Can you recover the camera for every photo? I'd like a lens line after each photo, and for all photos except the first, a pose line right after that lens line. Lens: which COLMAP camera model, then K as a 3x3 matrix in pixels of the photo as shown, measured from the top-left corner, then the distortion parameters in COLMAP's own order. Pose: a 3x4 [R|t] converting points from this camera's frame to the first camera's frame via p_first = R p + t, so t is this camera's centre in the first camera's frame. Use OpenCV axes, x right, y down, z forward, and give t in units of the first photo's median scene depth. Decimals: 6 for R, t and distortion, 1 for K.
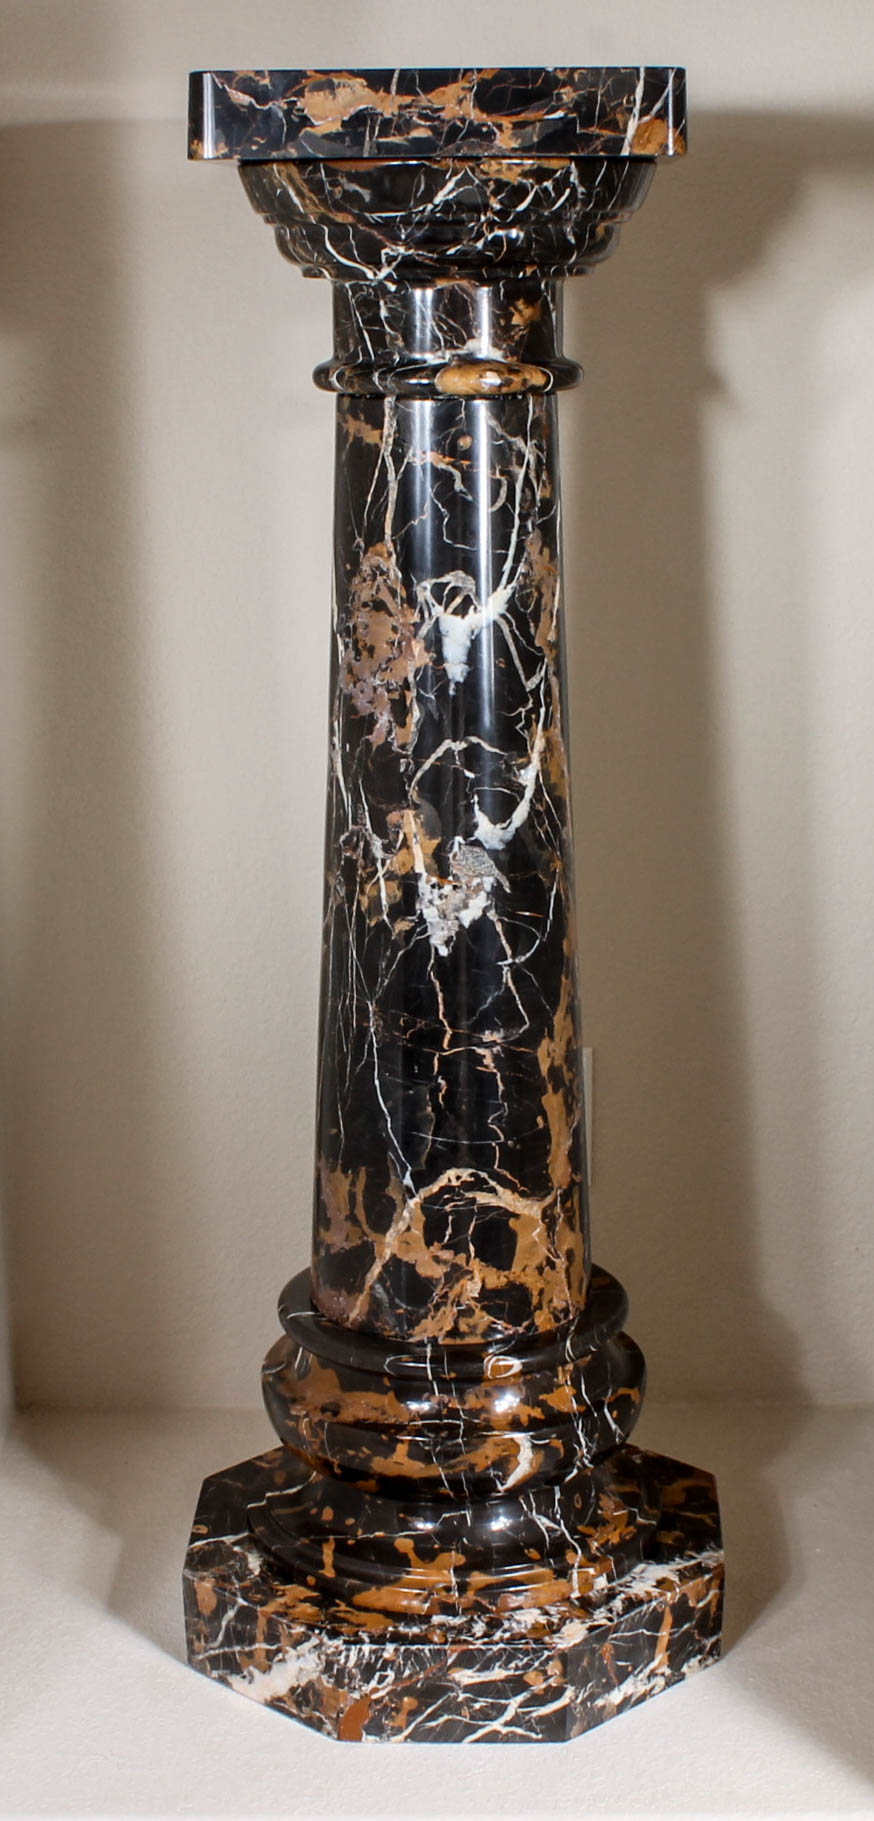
lens RADIAL K [[3225.1, 0, 391.5], [0, 3225.1, 903.4], [0, 0, 1]] dist [-0.139658, 0.125952]
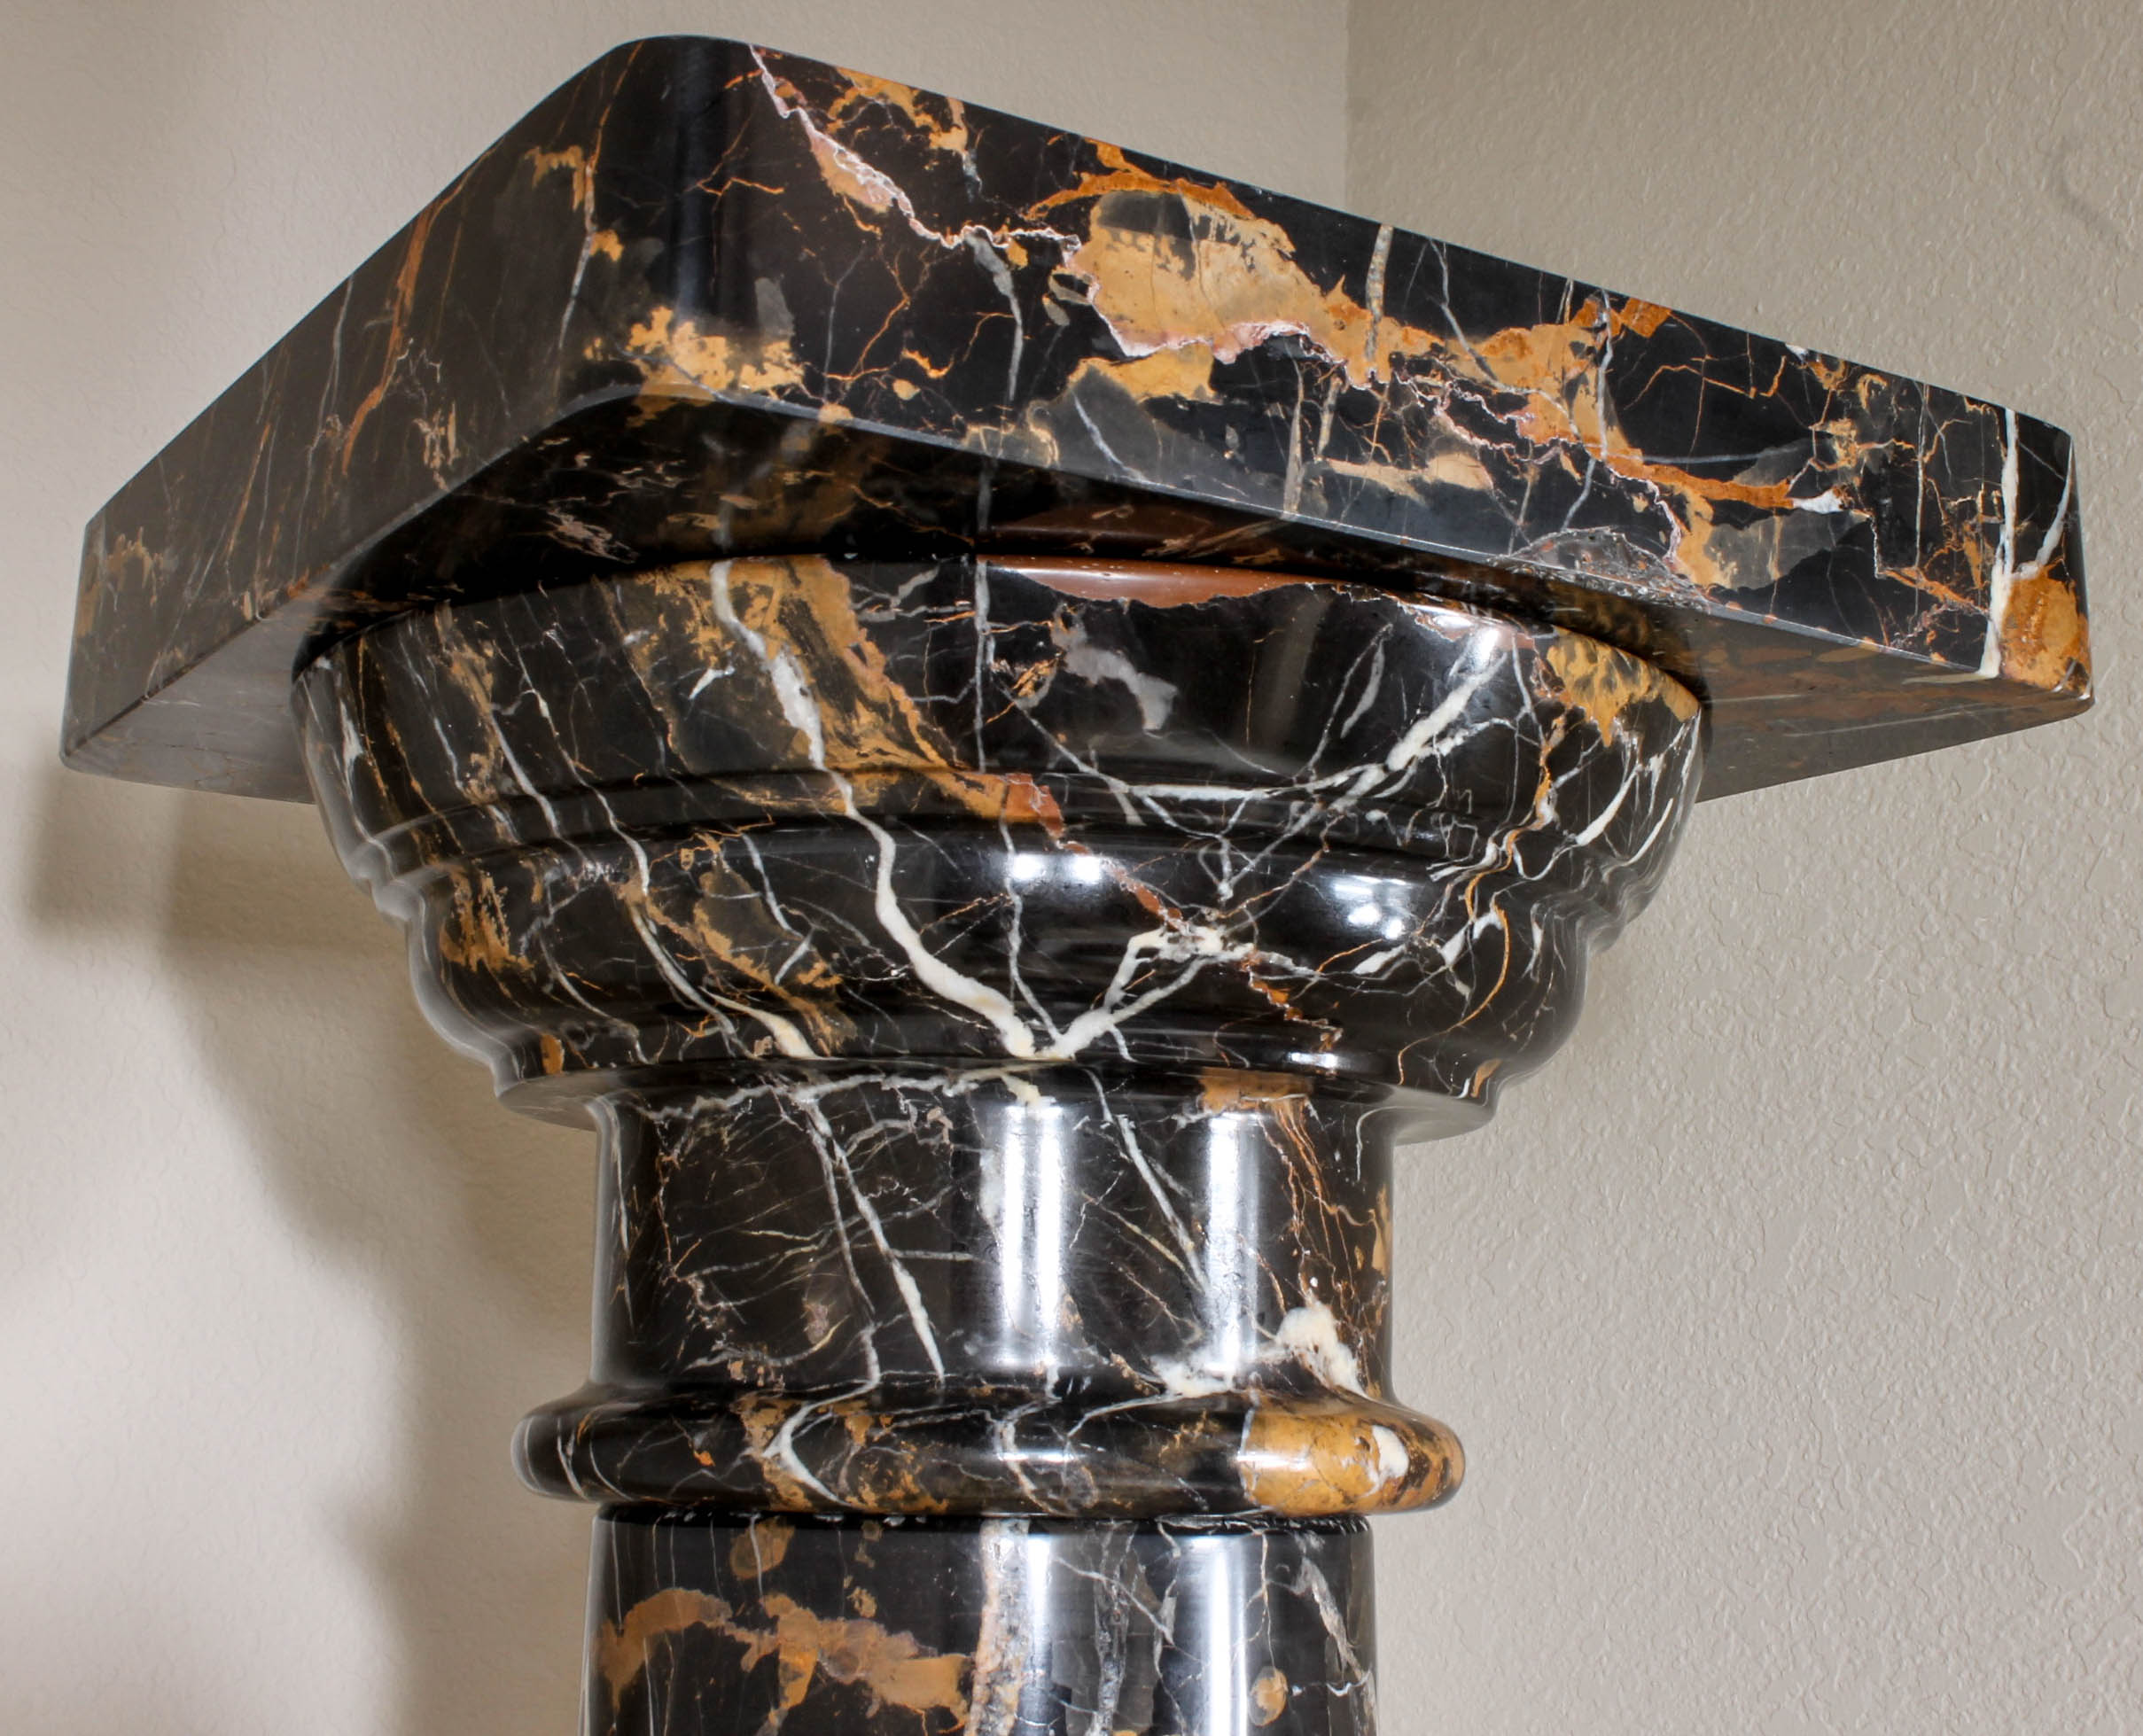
lens RADIAL K [[3205.9, 0, 1071.5], [0, 3205.9, 868.0], [0, 0, 1]] dist [-0.104640, 0.045435]
pose [[0.797605, 0.132531, 0.588440, -0.149943], [0.105756, 0.929725, -0.352743, -0.111693], [-0.593836, 0.343581, 0.727537, 0.766667]]
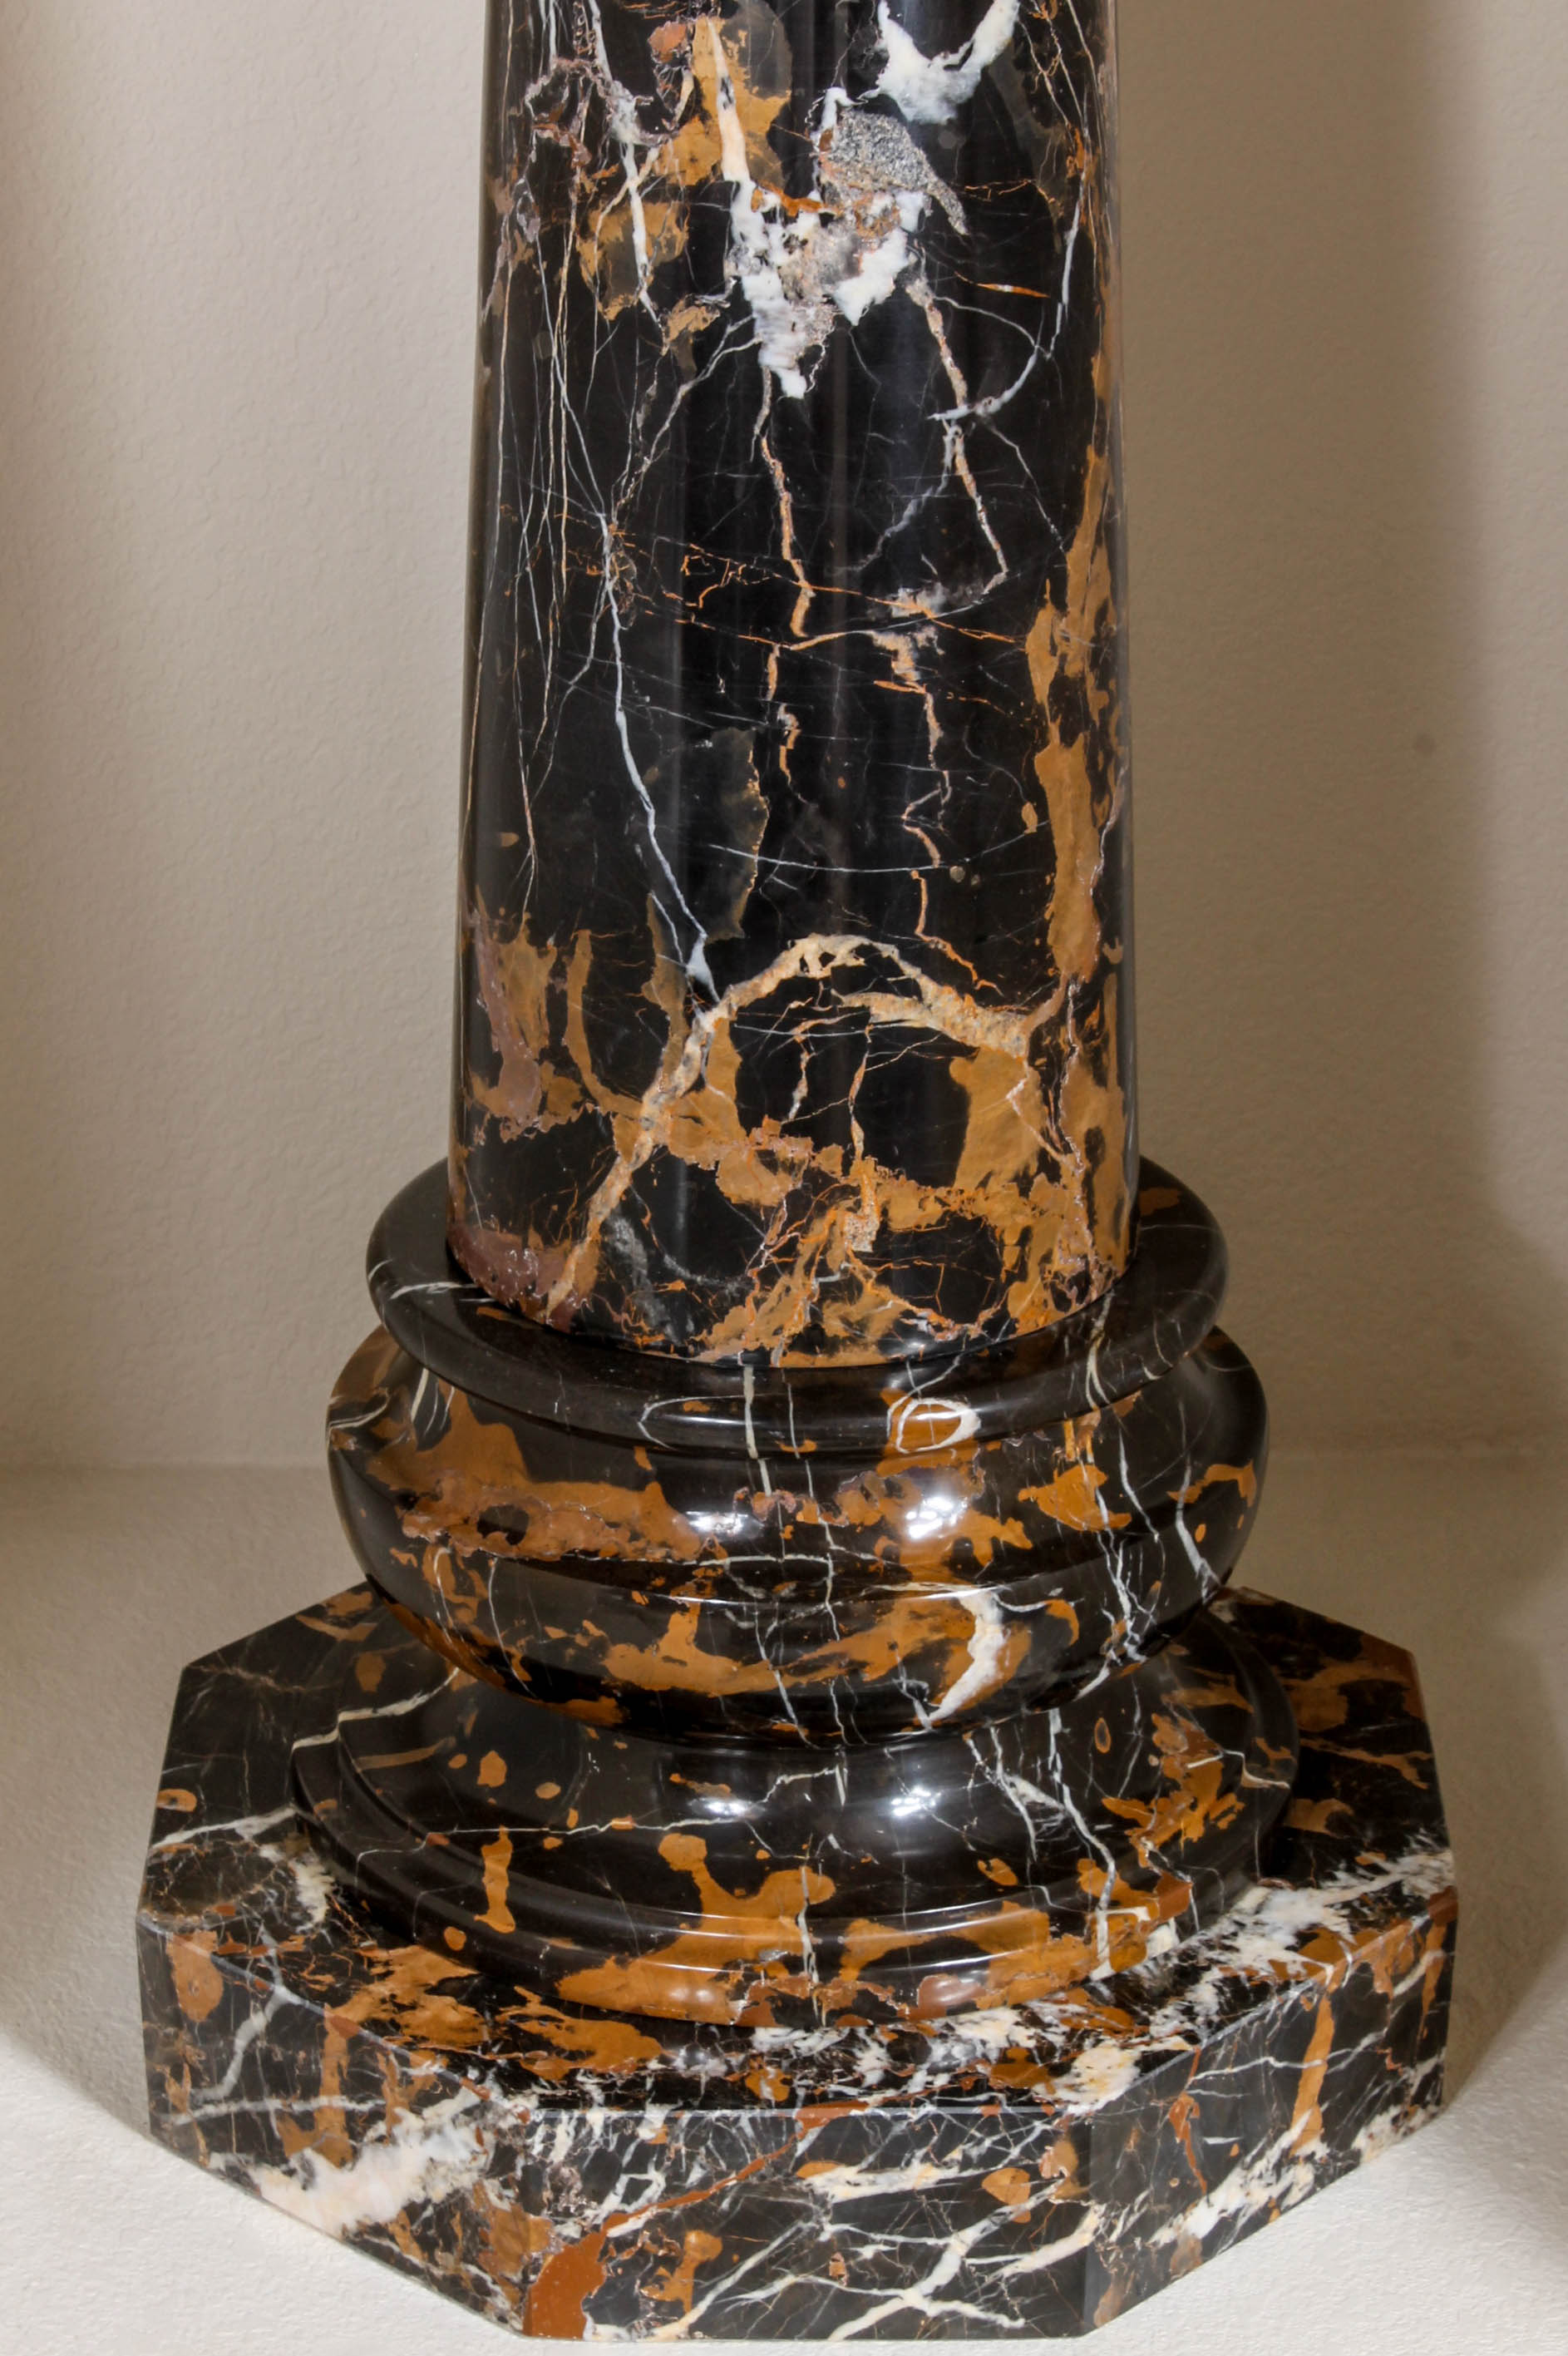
lens RADIAL K [[6435.7, 0, 740.8], [0, 6435.7, 1238.8], [0, 0, 1]] dist [0.069092, 0.838073]
pose [[0.999229, -0.003045, 0.039131, -0.021225], [-0.002957, 0.988314, 0.152403, -0.002100], [-0.039138, -0.152401, 0.987543, 0.208721]]
